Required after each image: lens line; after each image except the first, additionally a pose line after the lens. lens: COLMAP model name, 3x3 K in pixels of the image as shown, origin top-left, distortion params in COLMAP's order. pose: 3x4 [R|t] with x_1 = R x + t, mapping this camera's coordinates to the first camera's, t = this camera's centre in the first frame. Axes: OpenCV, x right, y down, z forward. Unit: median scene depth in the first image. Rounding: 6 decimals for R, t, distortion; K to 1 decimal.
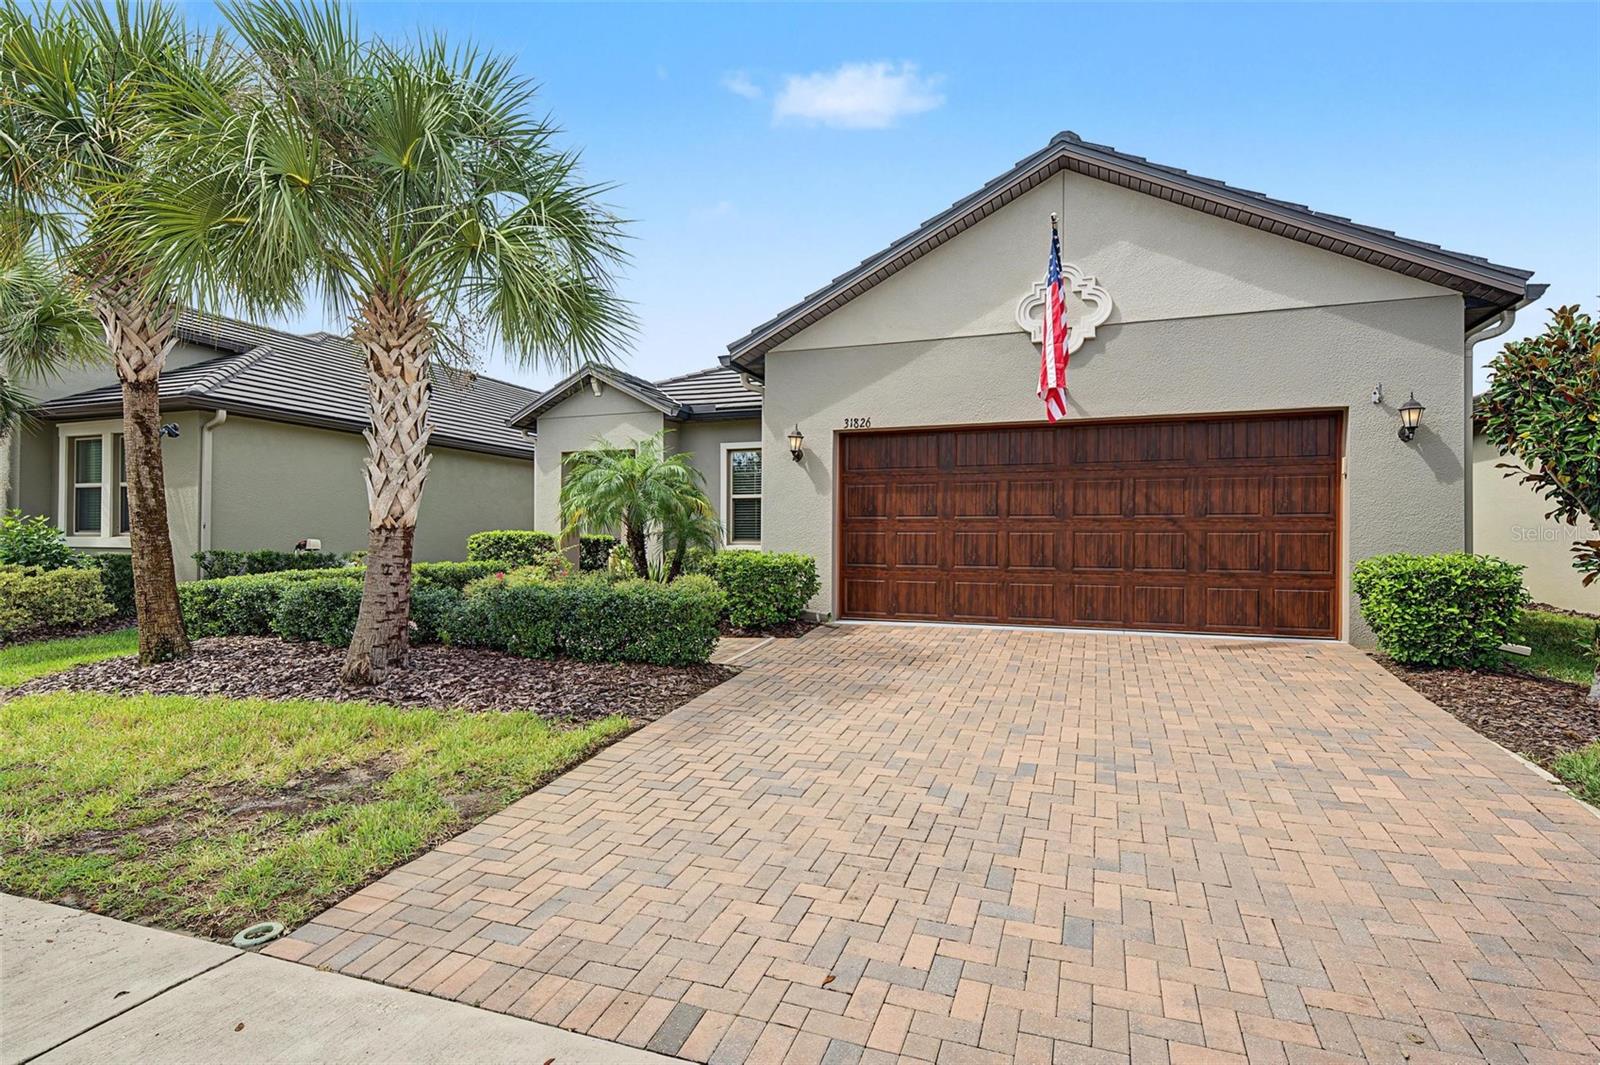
lens RADIAL K [[786.1, 0, 800.0], [0, 786.1, 532.5], [0, 0, 1]] dist [-0.000054, 0.000101]
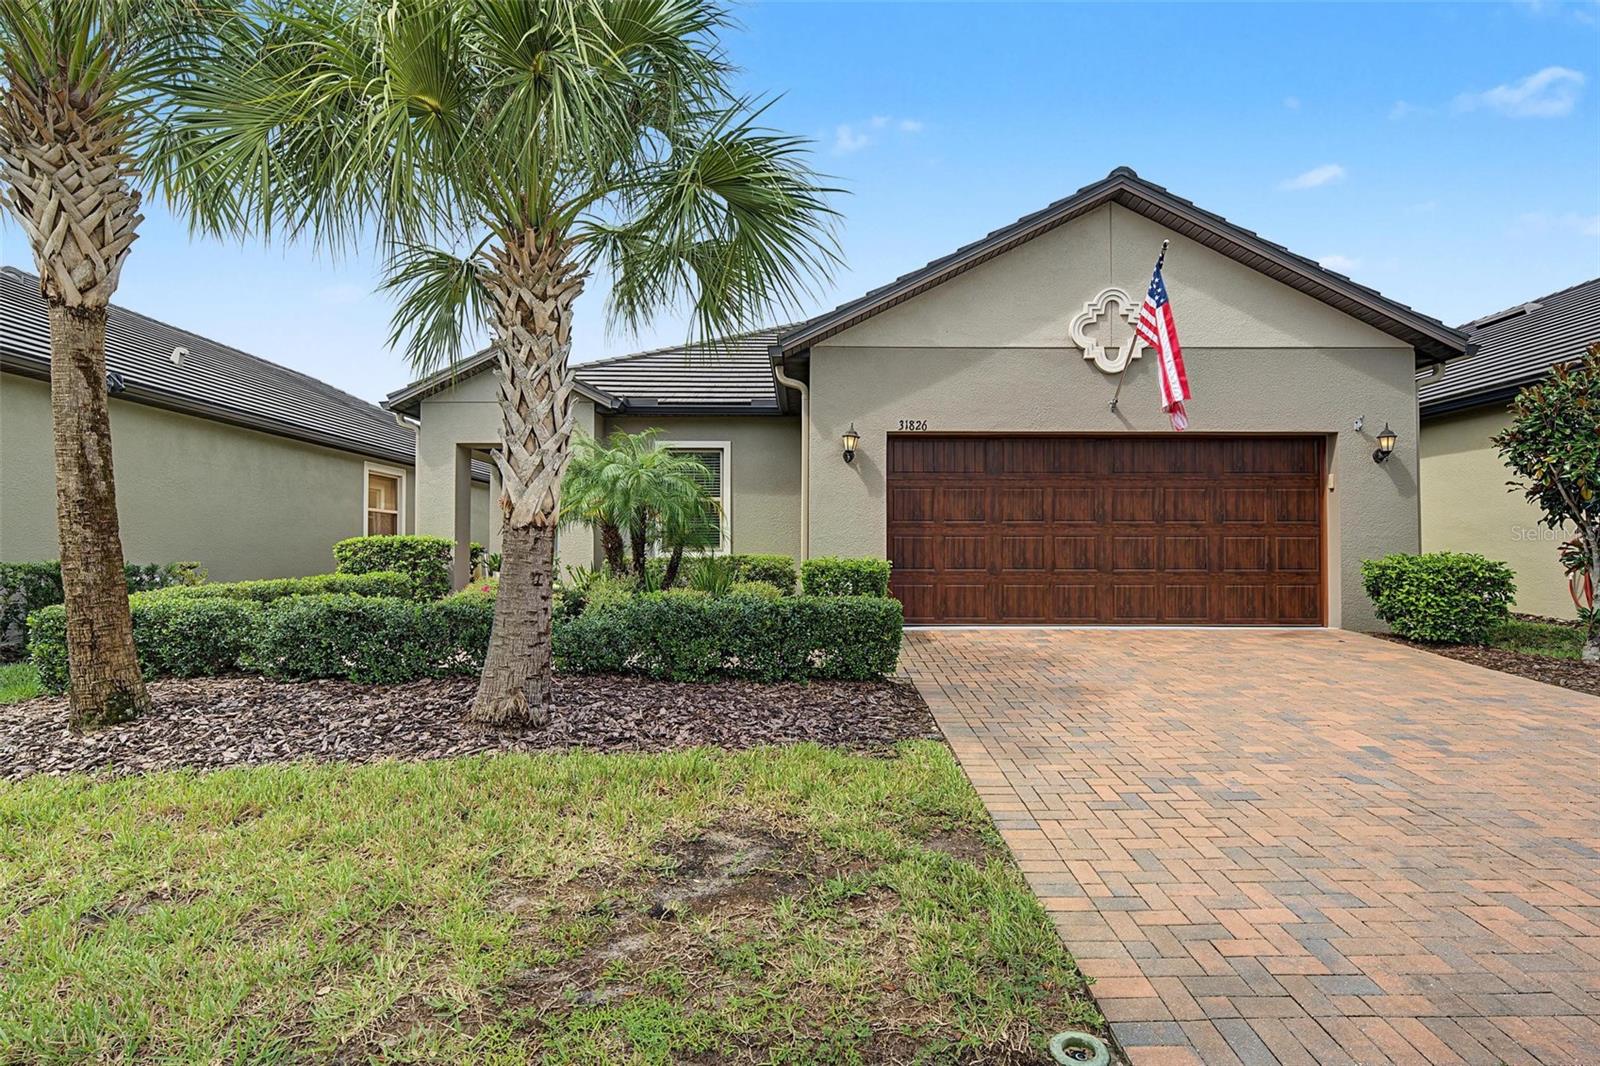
lens RADIAL K [[786.1, 0, 800.0], [0, 786.1, 533.0], [0, 0, 1]] dist [-0.000054, 0.000101]
pose [[0.937661, 0.004764, 0.347519, -0.462876], [-0.000451, 0.999922, -0.012492, 0.009070], [-0.347551, 0.011556, 0.937590, 0.146835]]
